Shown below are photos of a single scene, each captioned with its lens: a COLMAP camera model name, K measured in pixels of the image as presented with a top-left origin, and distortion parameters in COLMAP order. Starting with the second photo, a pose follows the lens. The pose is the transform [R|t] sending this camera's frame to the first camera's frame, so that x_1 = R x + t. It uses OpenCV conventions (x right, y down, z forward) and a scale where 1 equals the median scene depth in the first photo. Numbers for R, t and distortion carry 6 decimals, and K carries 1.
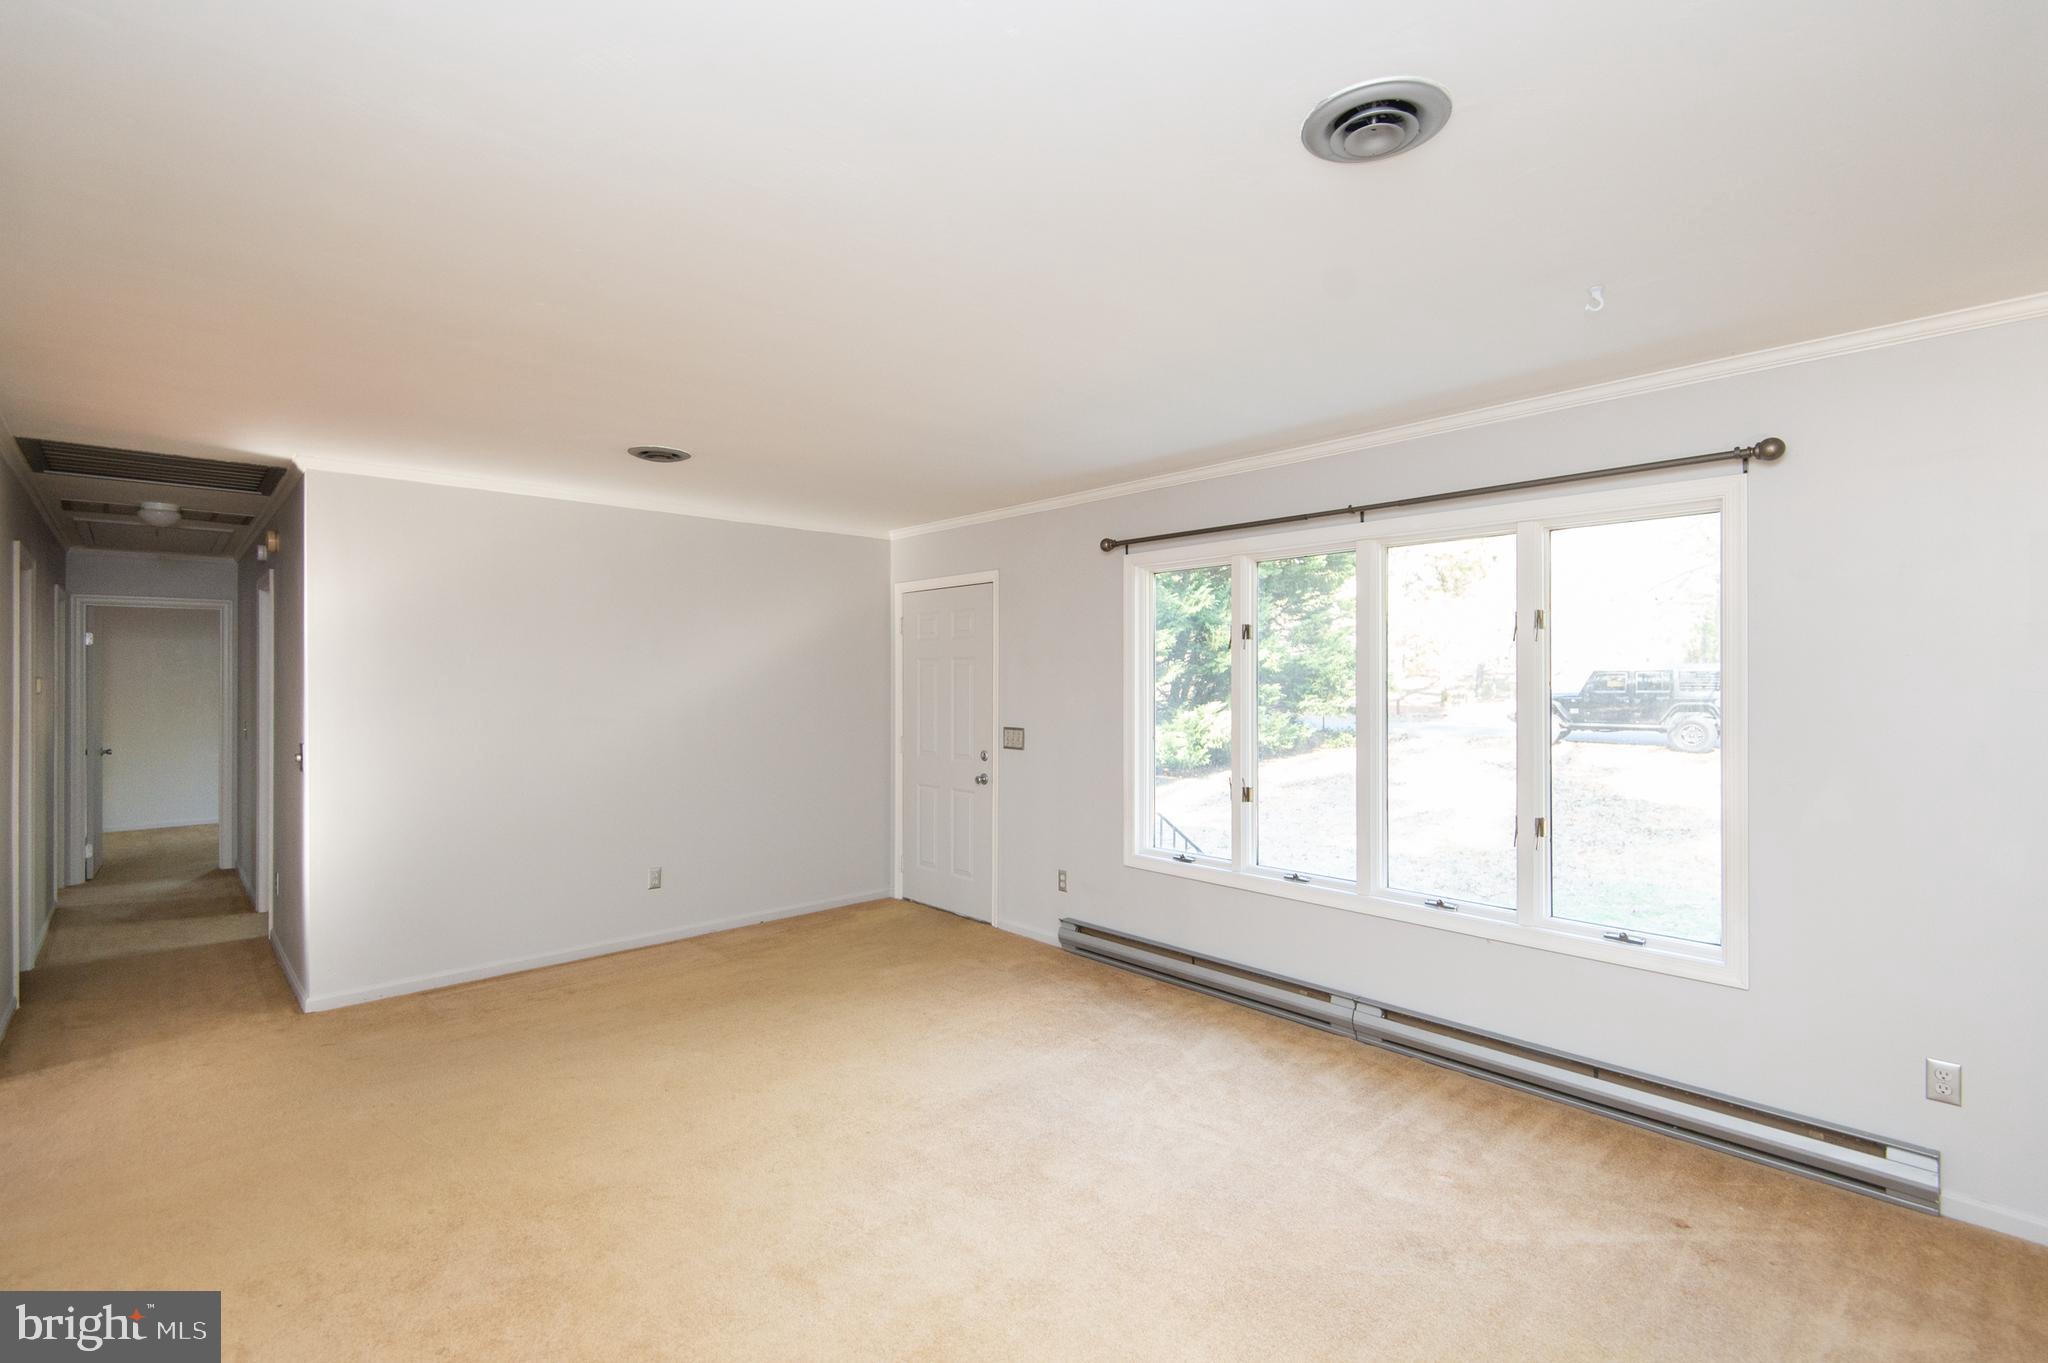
lens RADIAL K [[926.3, 0, 1026.3], [0, 926.3, 680.3], [0, 0, 1]] dist [0.046283, -0.029733]
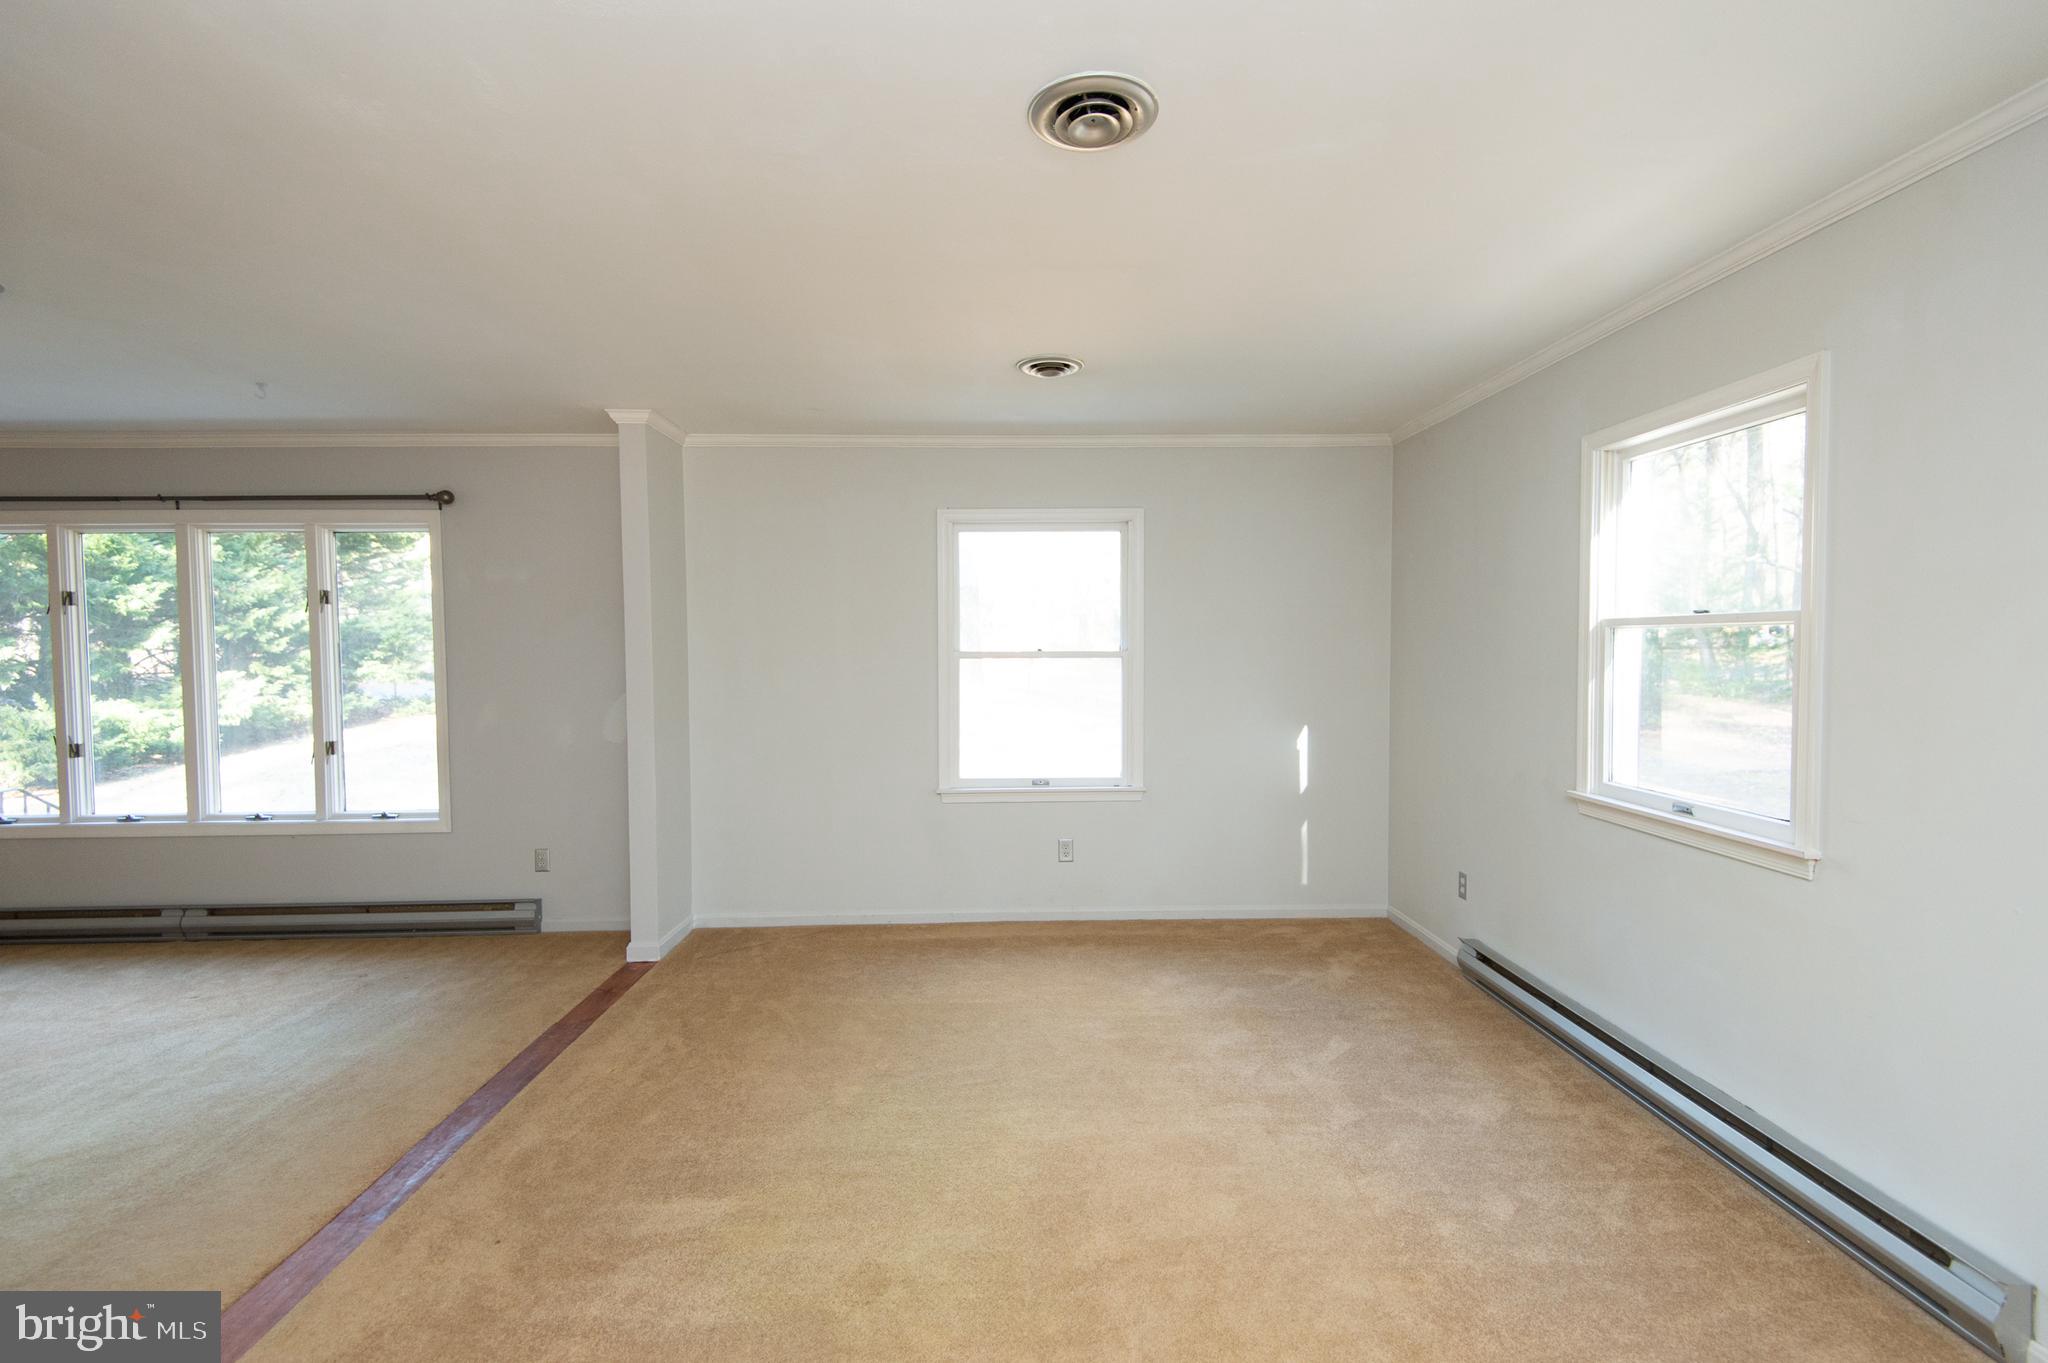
lens RADIAL K [[926.3, 0, 1026.3], [0, 926.3, 680.3], [0, 0, 1]] dist [0.046283, -0.029733]
pose [[0.659036, -0.040048, 0.751044, 0.031967], [0.011061, 0.998989, 0.043564, 0.001293], [-0.752030, -0.020403, 0.658813, -0.117514]]
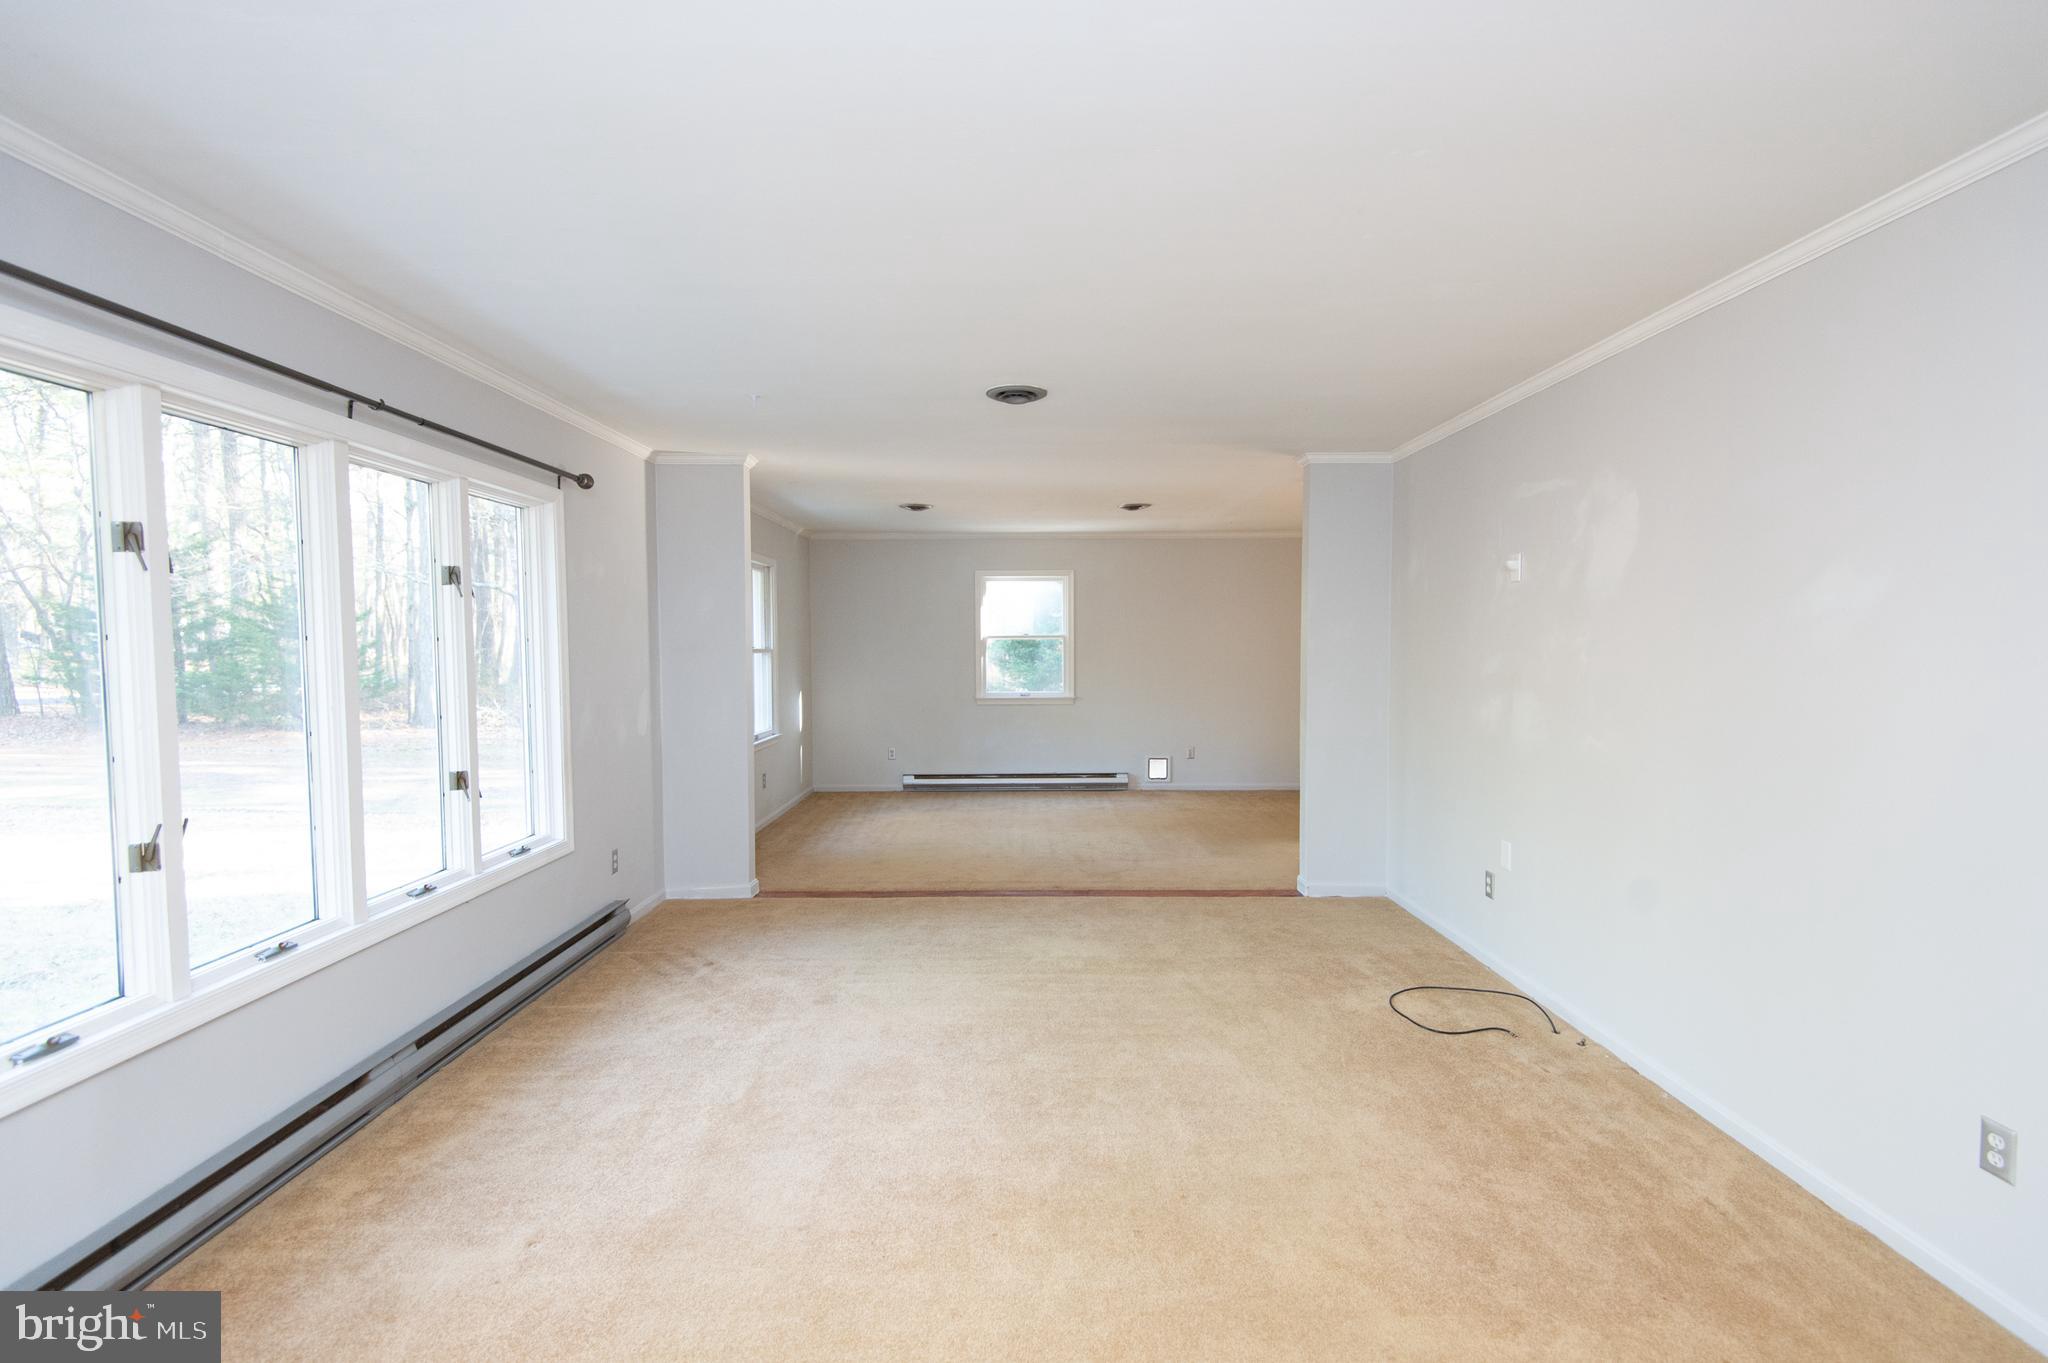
lens RADIAL K [[926.3, 0, 1026.3], [0, 926.3, 680.3], [0, 0, 1]] dist [0.046283, -0.029733]
pose [[-0.749697, -0.032182, 0.660998, -0.101611], [-0.001612, 0.998903, 0.046806, -0.001552], [-0.661779, 0.034025, -0.748927, 0.238676]]
